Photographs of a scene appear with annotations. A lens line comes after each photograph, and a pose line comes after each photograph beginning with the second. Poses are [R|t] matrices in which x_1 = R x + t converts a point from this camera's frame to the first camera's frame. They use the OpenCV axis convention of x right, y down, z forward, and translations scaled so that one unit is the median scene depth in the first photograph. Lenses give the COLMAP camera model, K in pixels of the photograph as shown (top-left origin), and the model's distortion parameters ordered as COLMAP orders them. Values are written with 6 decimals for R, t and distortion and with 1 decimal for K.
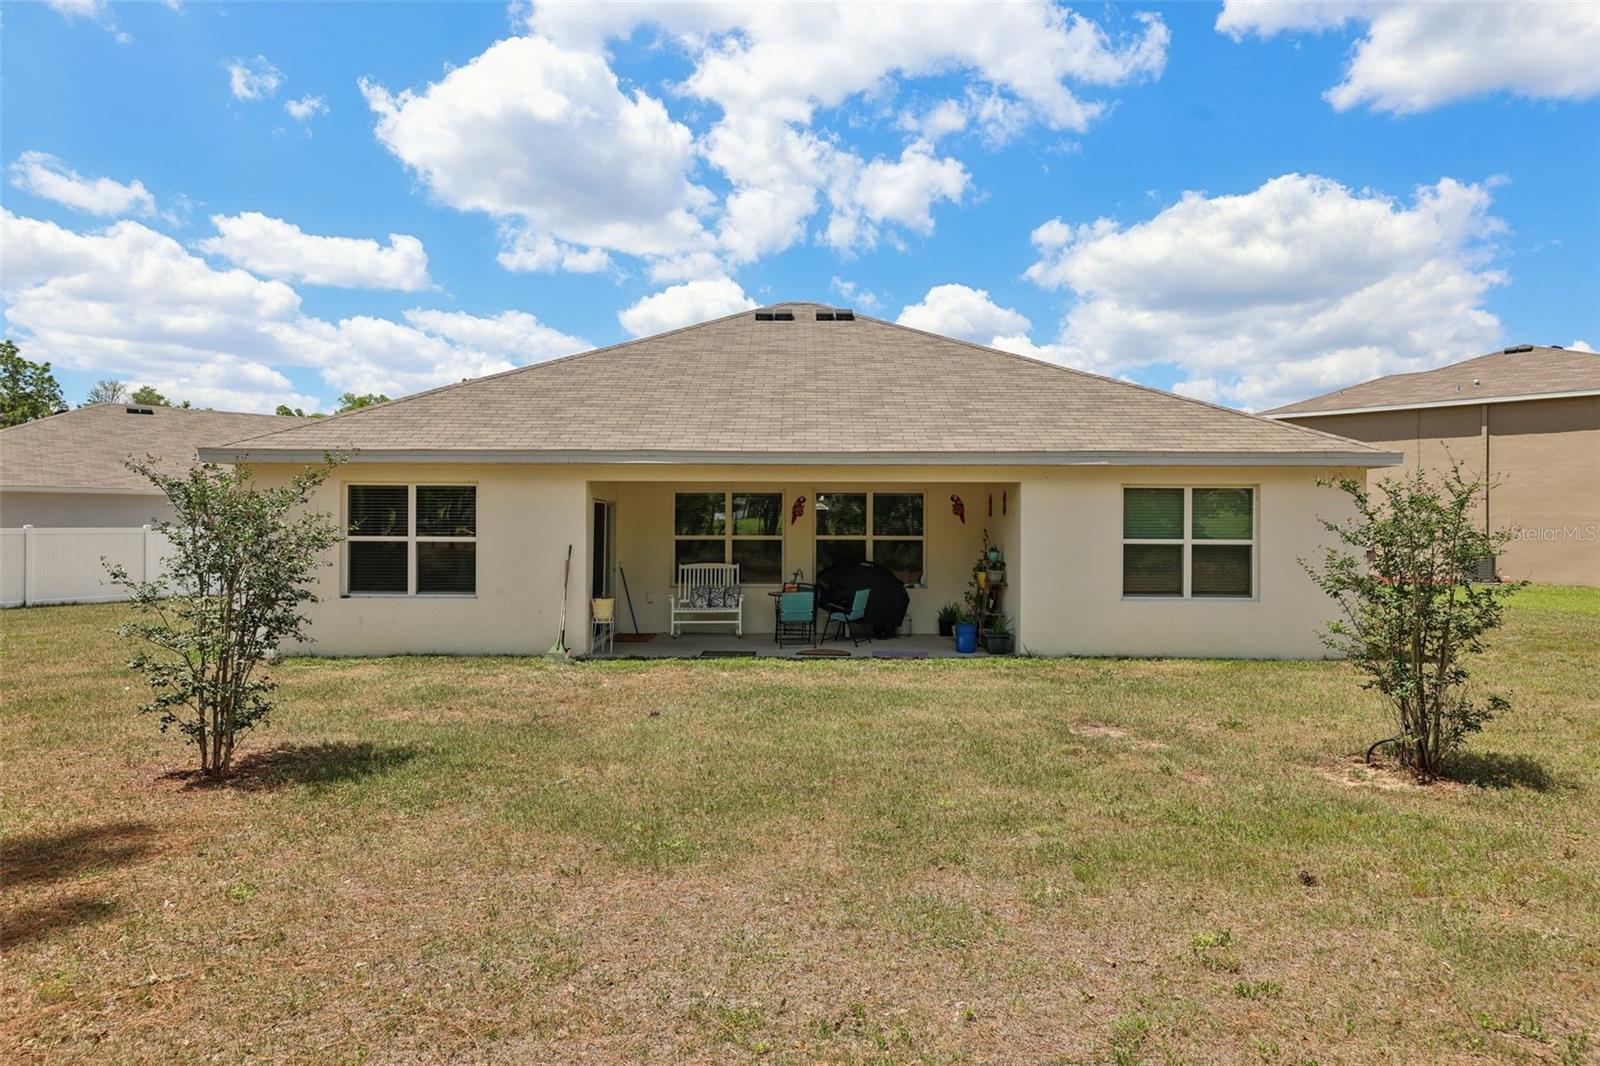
lens RADIAL K [[990.8, 0, 800.0], [0, 990.8, 533.0], [0, 0, 1]] dist [0.005714, 0.004552]
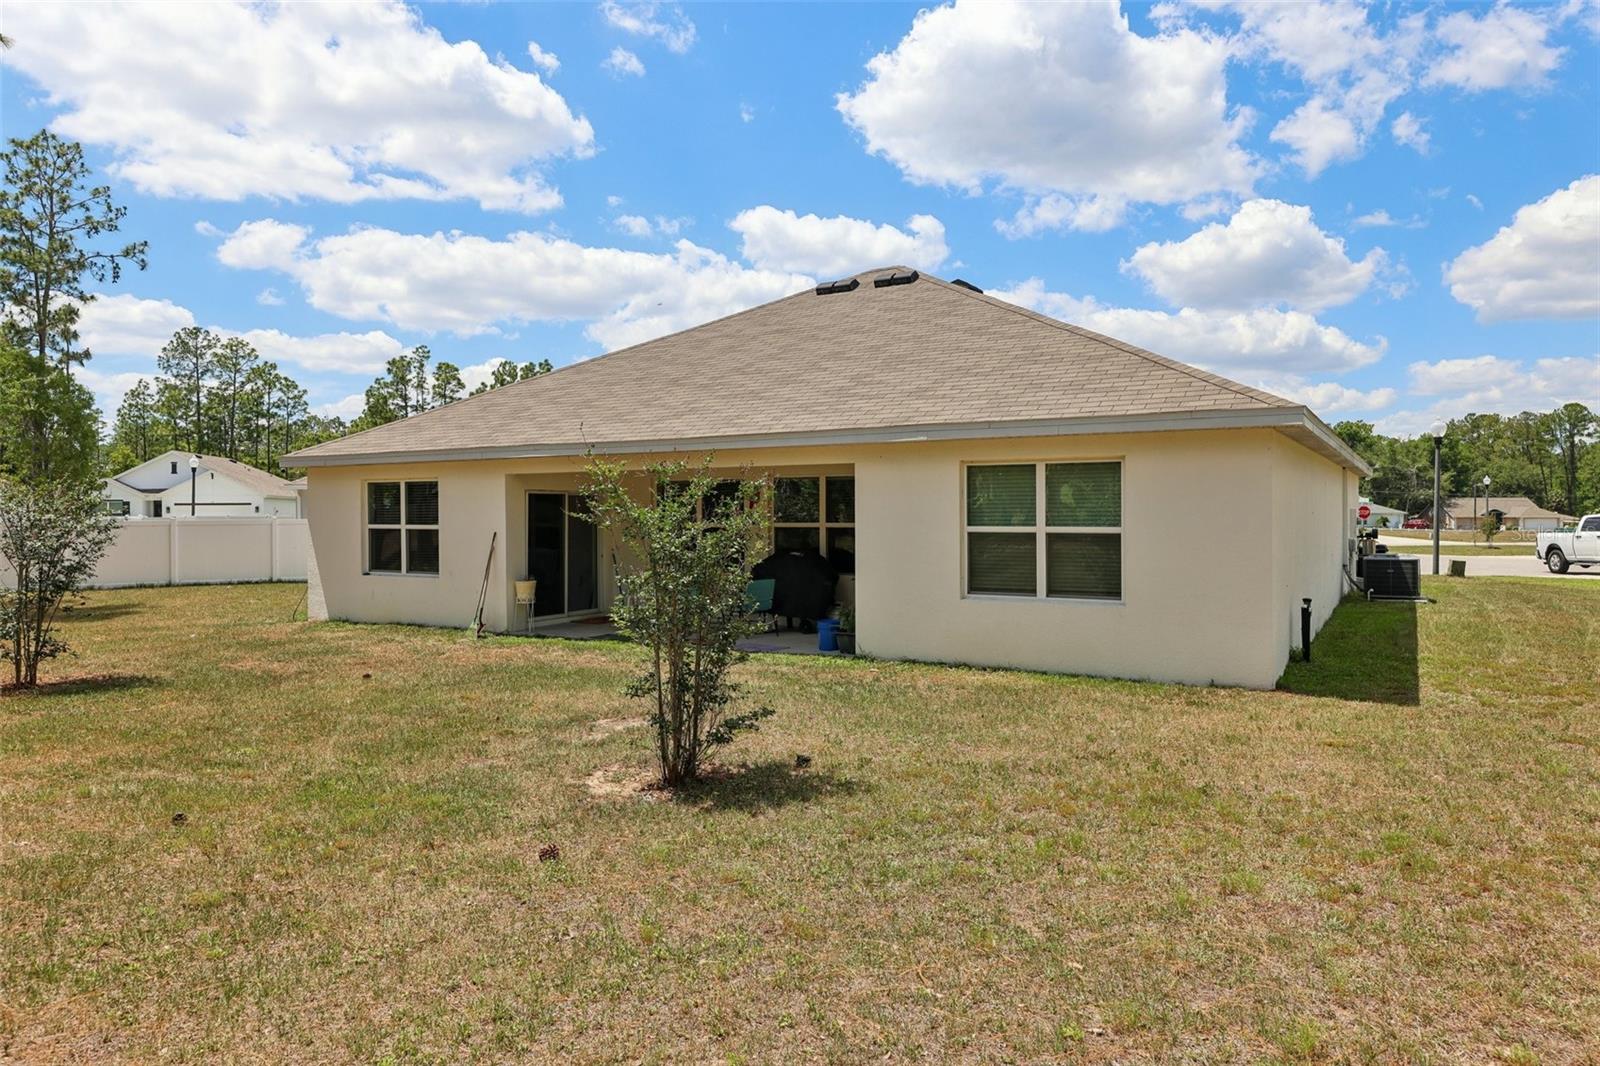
lens RADIAL K [[1067.7, 0, 743.1], [0, 1067.7, 531.9], [0, 0, 1]] dist [0.023620, 0.000266]
pose [[0.848936, 0.001833, -0.528493, 0.423059], [0.005933, 0.999898, 0.012999, -0.001436], [0.528463, -0.014171, 0.848838, 0.082978]]
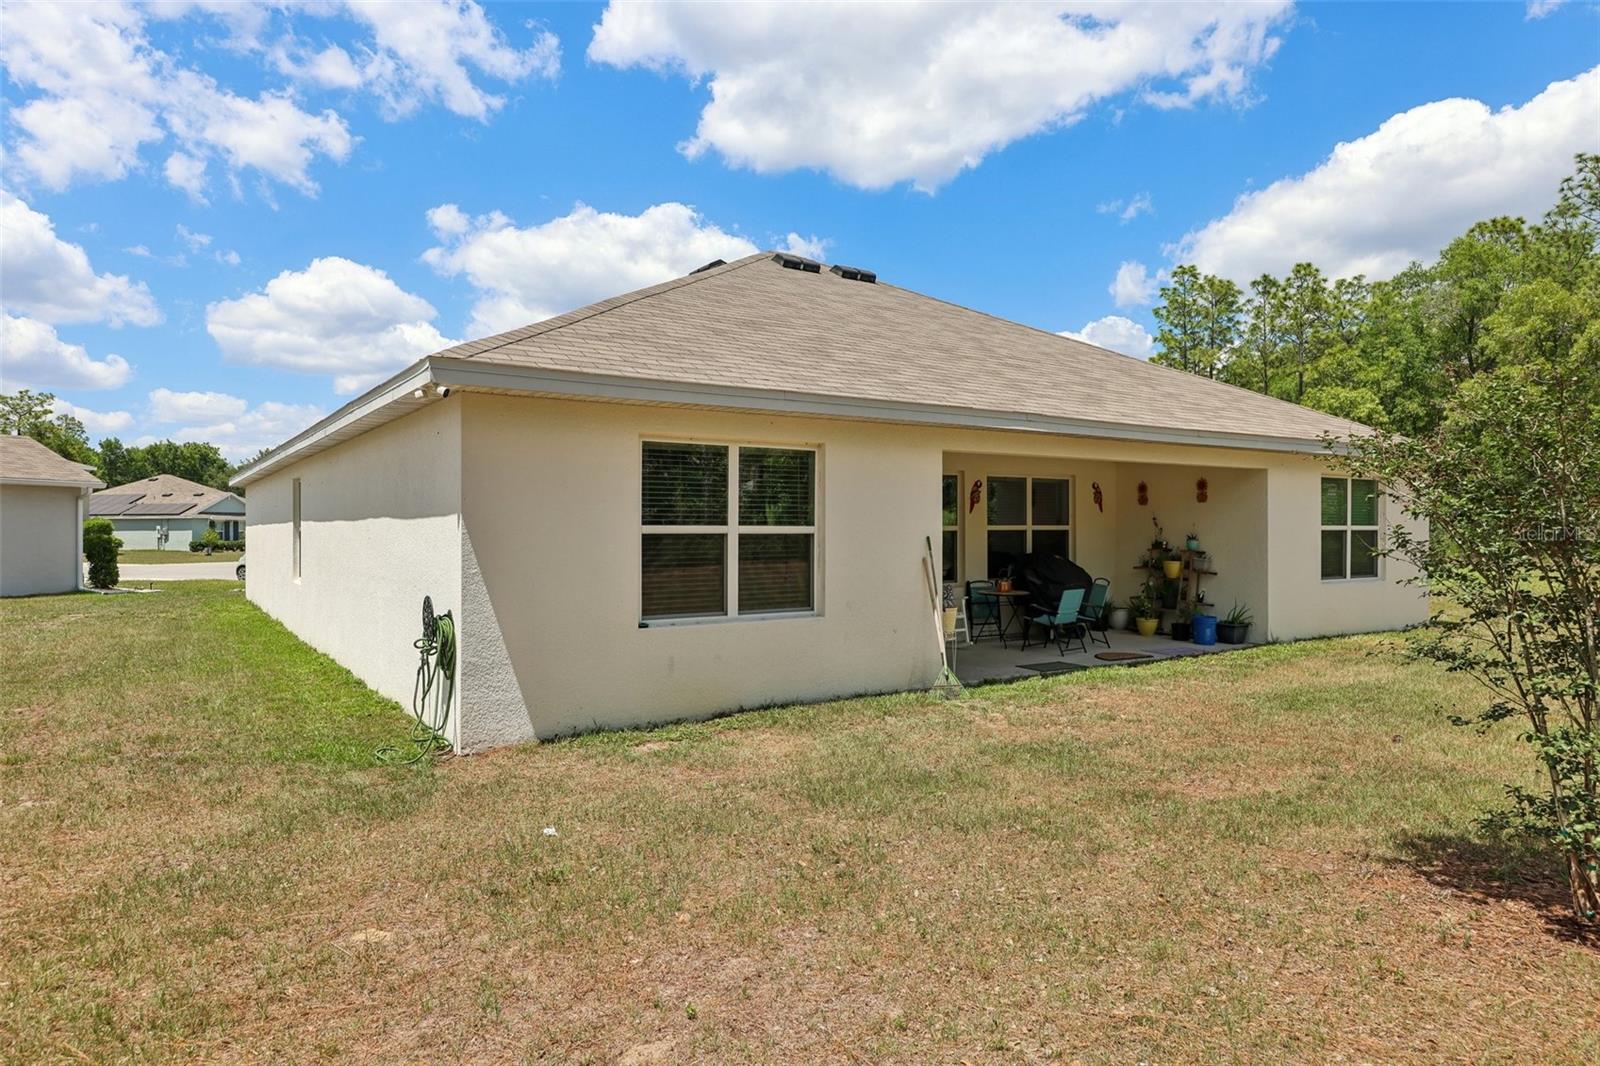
lens RADIAL K [[990.8, 0, 800.0], [0, 990.8, 533.0], [0, 0, 1]] dist [0.005714, 0.004552]
pose [[0.818707, -0.008548, 0.574148, -0.482011], [0.007063, 0.999963, 0.004816, 0.003476], [-0.574168, 0.000113, 0.818738, 0.298821]]
